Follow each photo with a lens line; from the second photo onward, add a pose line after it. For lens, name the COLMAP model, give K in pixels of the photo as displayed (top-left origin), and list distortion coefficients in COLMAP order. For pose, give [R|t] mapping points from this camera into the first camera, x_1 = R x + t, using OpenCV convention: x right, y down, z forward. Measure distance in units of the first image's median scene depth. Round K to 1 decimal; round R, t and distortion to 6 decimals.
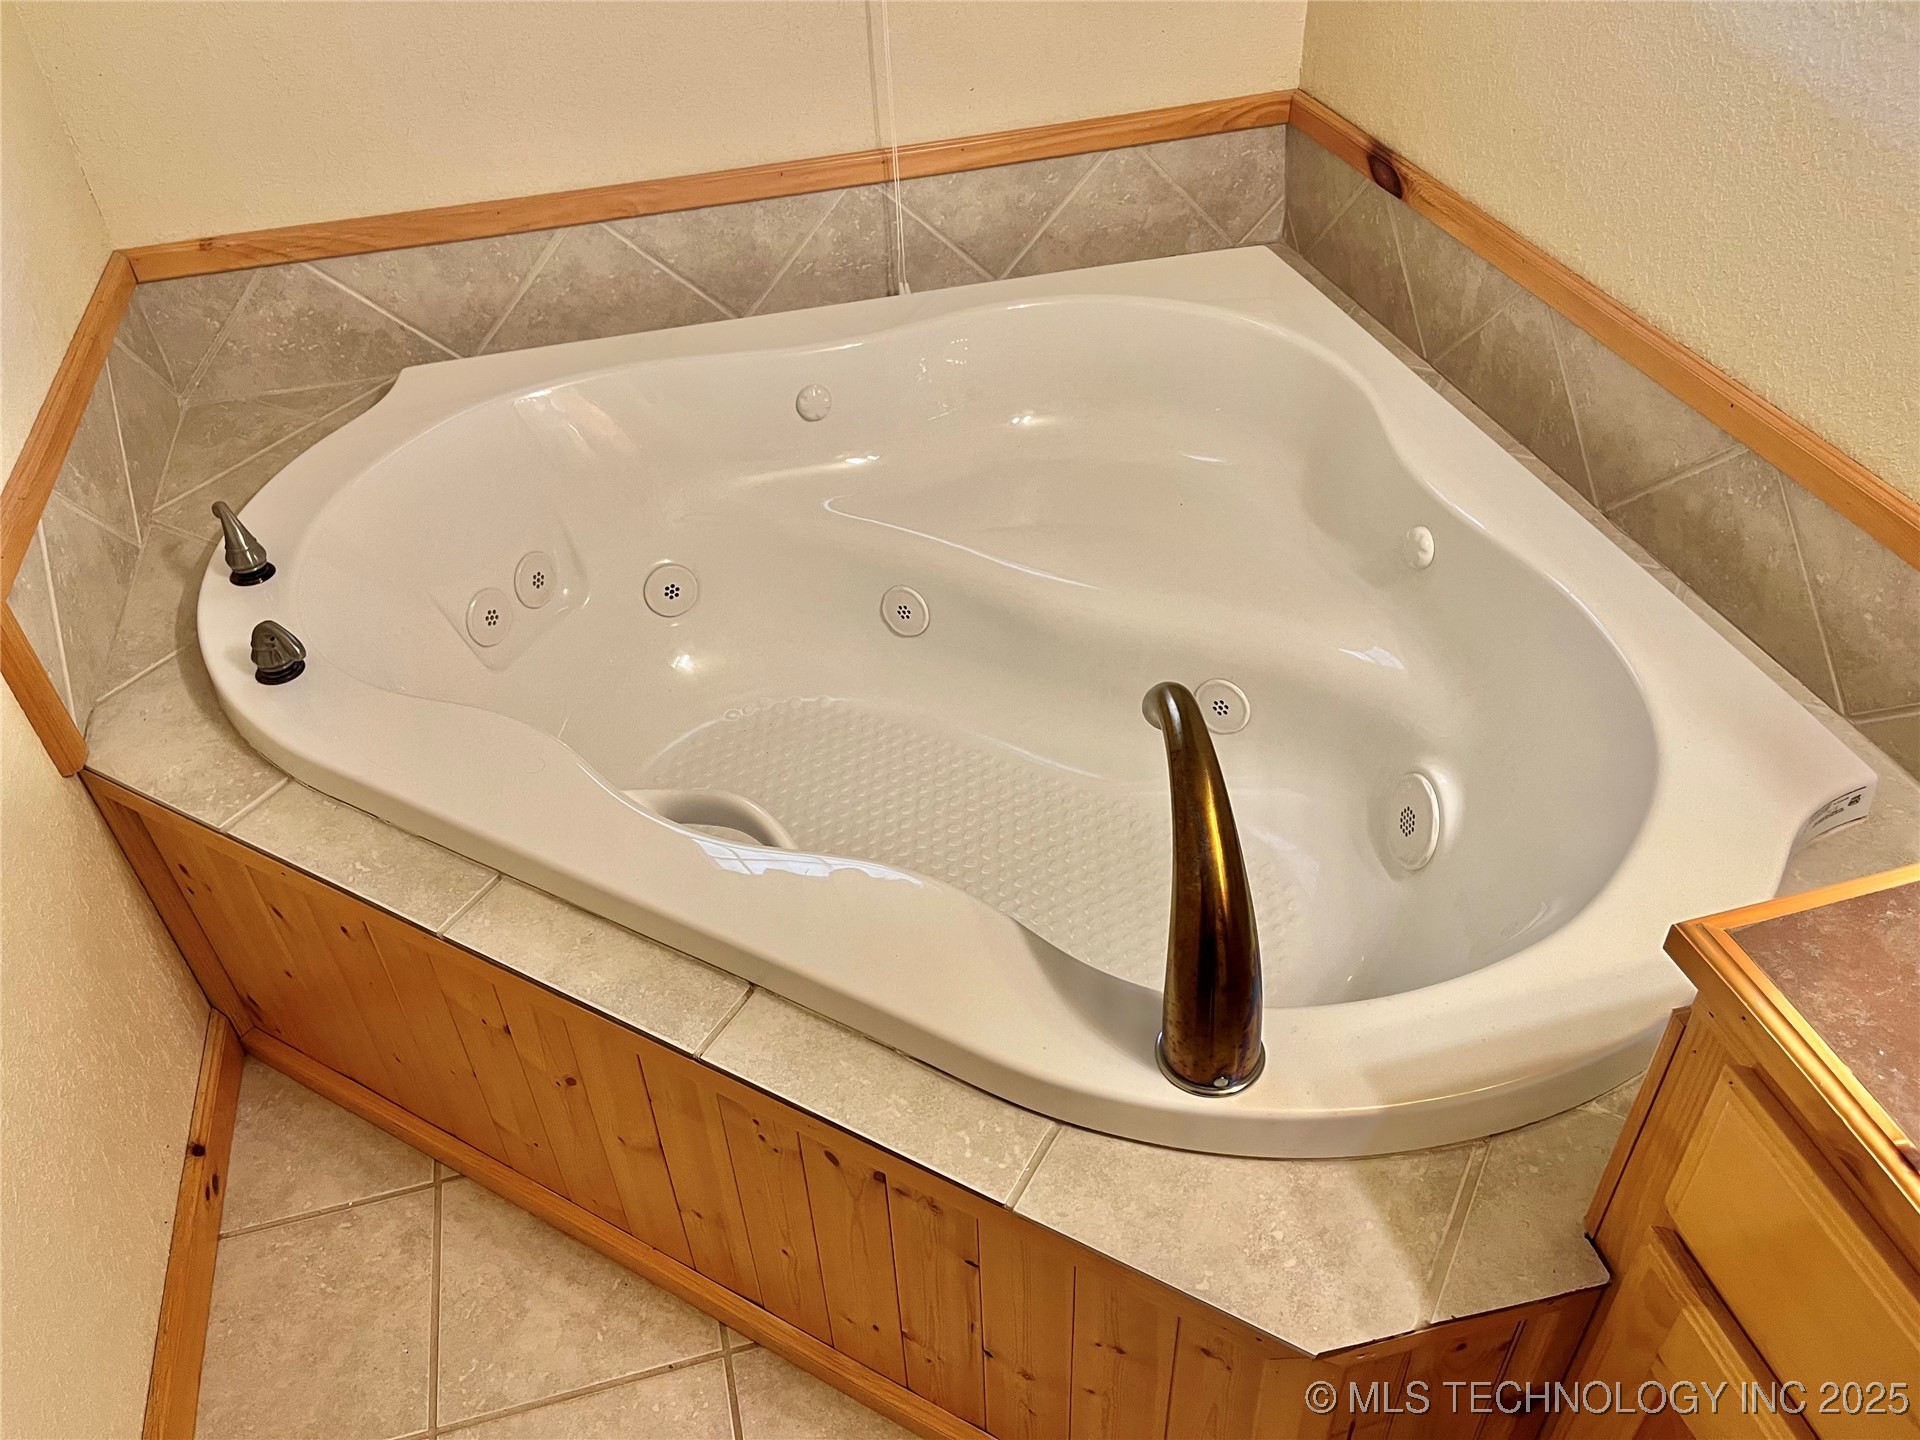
lens RADIAL K [[1456.9, 0, 951.4], [0, 1456.9, 720.6], [0, 0, 1]] dist [0.011453, 0.002061]
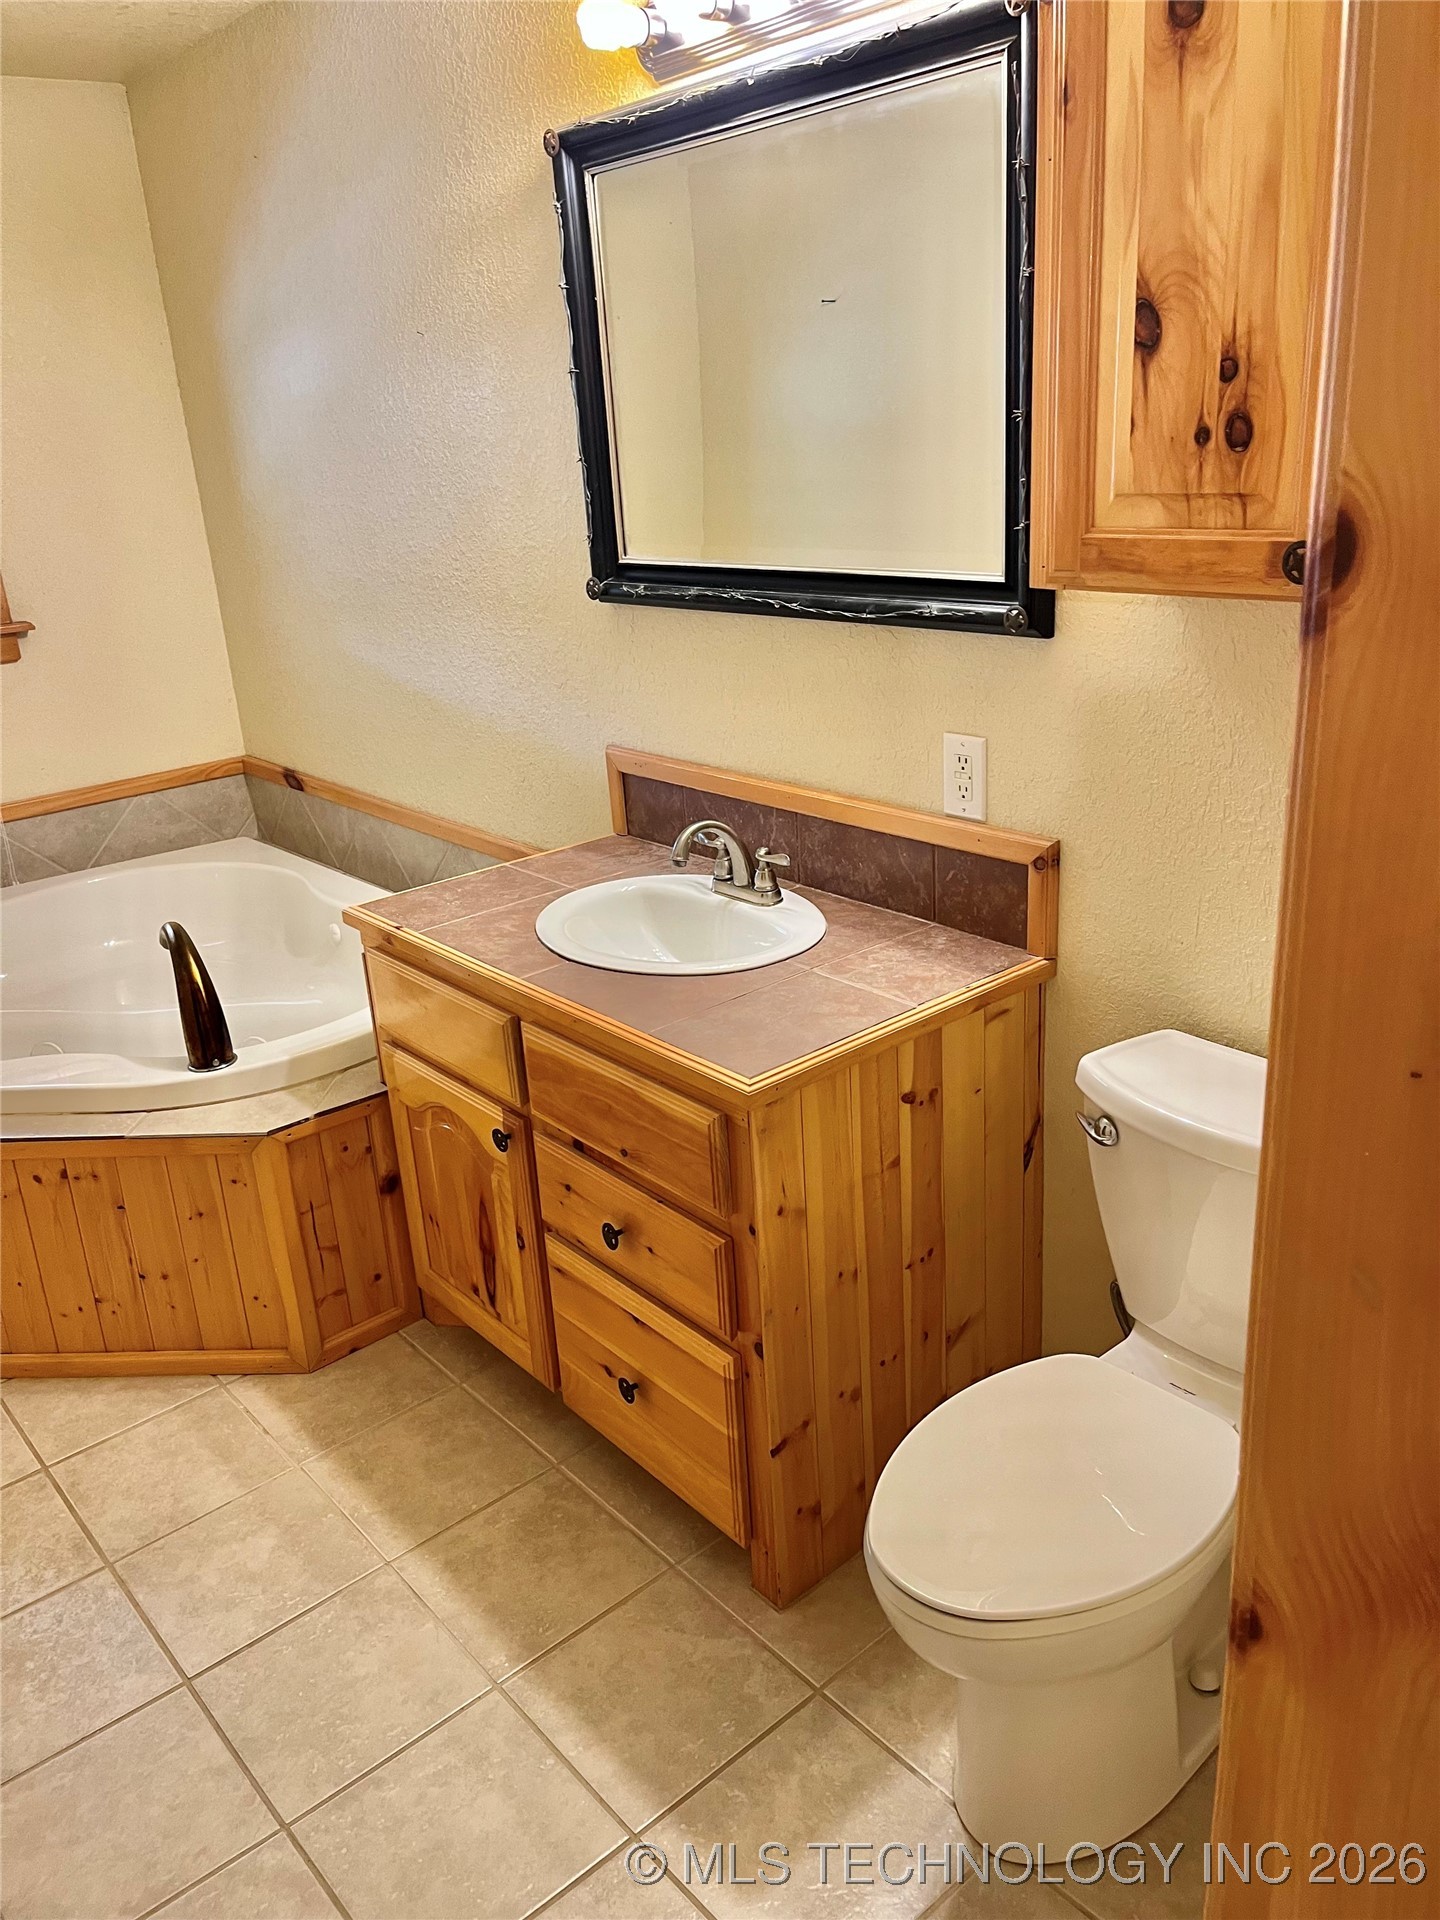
lens RADIAL K [[1446.0, 0, 722.1], [0, 1446.0, 952.3], [0, 0, 1]] dist [0.086992, -0.106837]
pose [[0.898861, -0.158349, 0.408625, -0.006429], [0.293969, 0.909397, -0.294244, 0.540297], [-0.325010, 0.384607, 0.863971, -0.713492]]
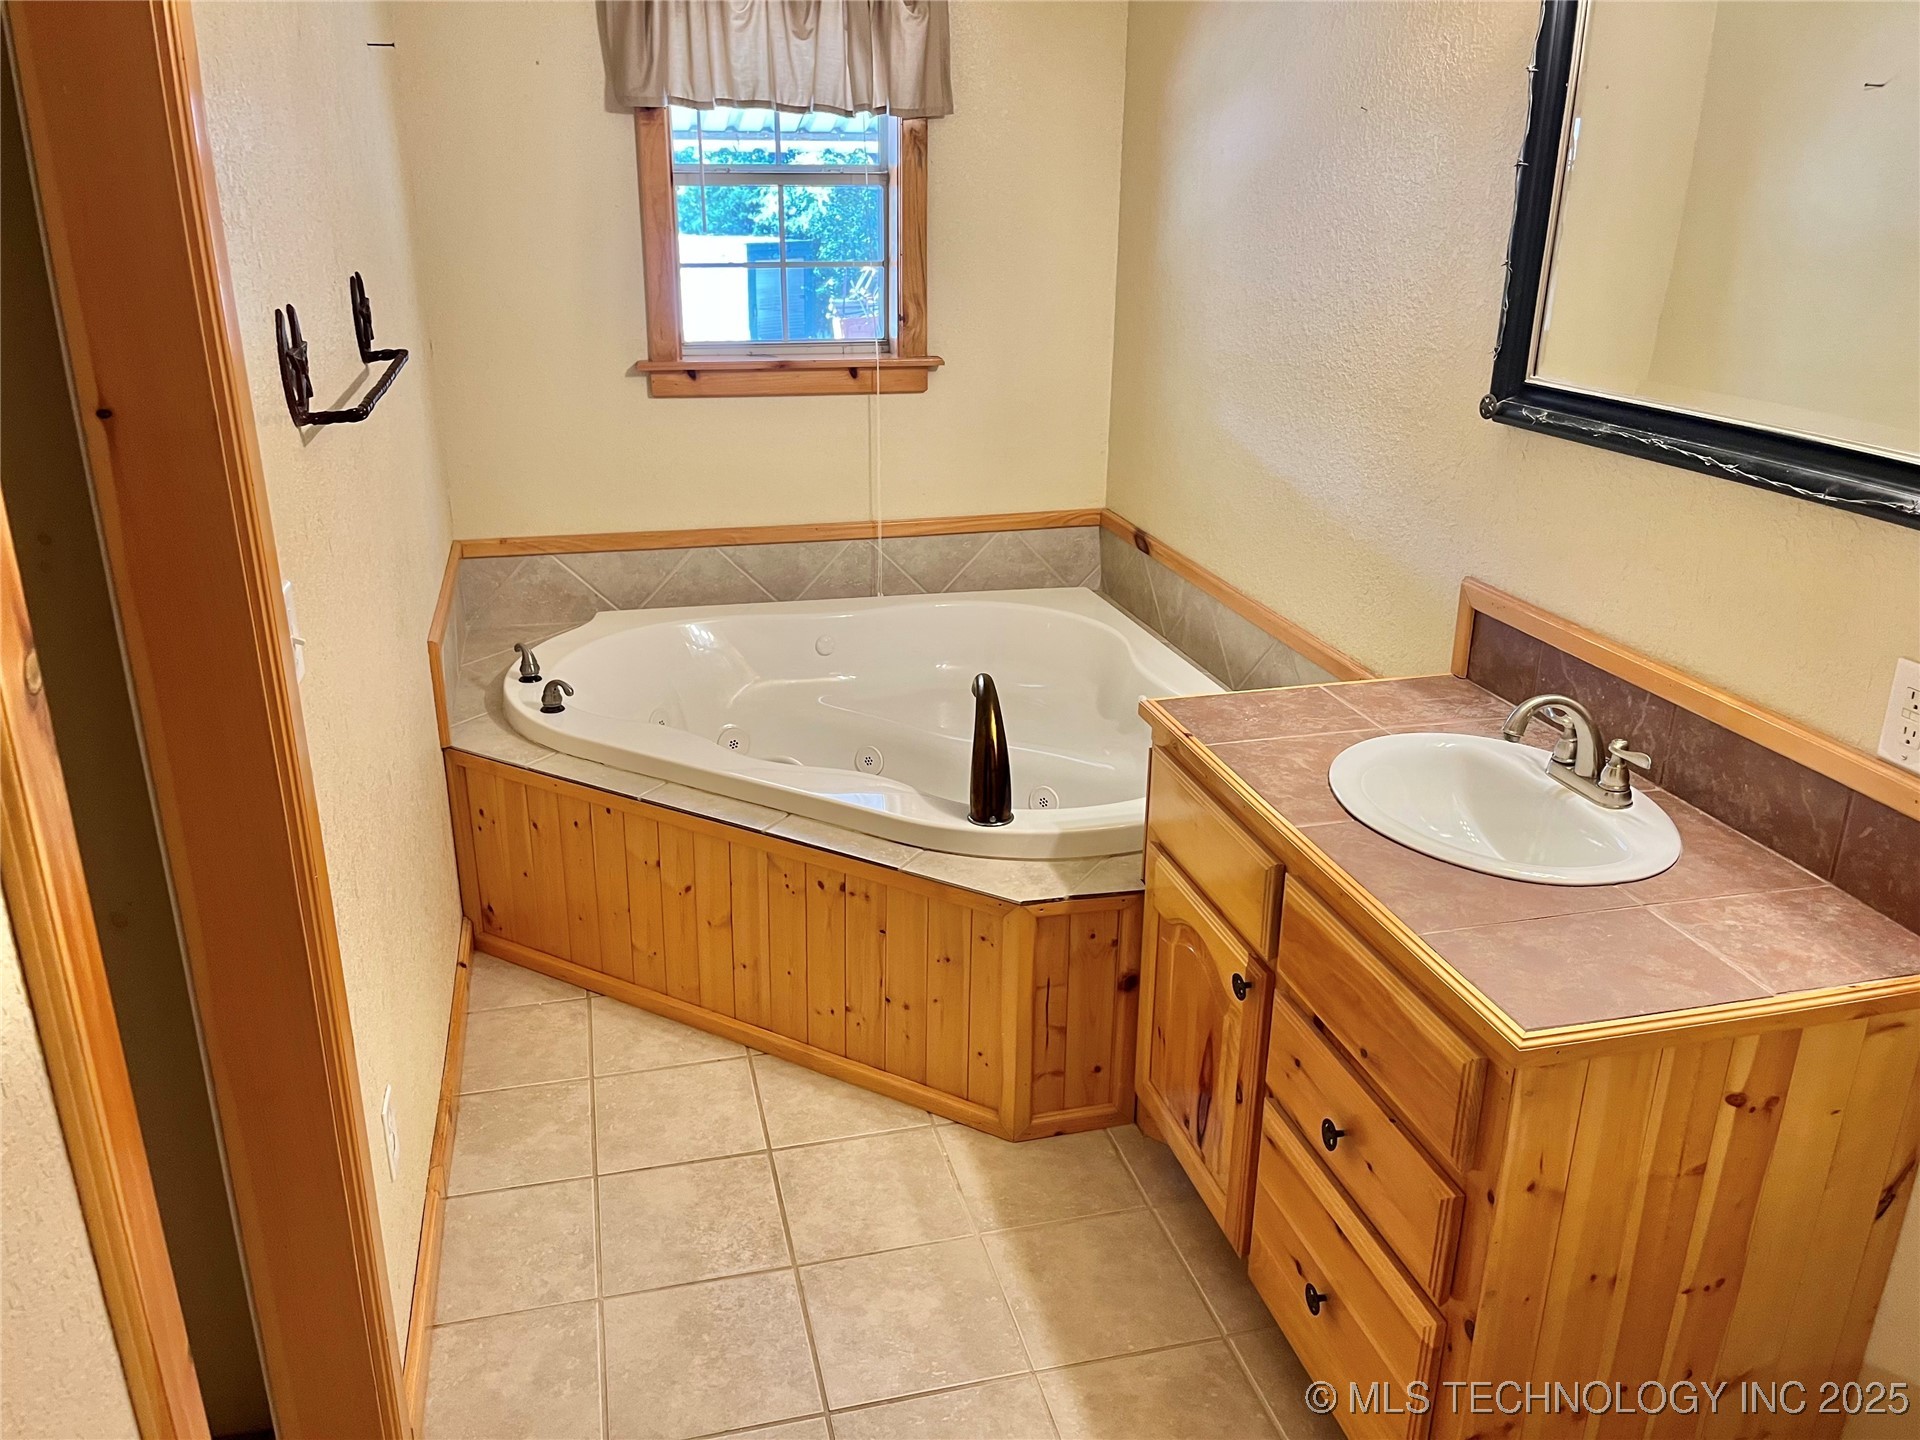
lens RADIAL K [[1452.2, 0, 960.0], [0, 1452.2, 720.0], [0, 0, 1]] dist [0.026188, -0.009023]
pose [[0.998396, 0.053171, 0.019445, 0.041809], [-0.043683, 0.941963, -0.332862, 0.471666], [-0.036015, 0.331479, 0.942775, -0.674586]]
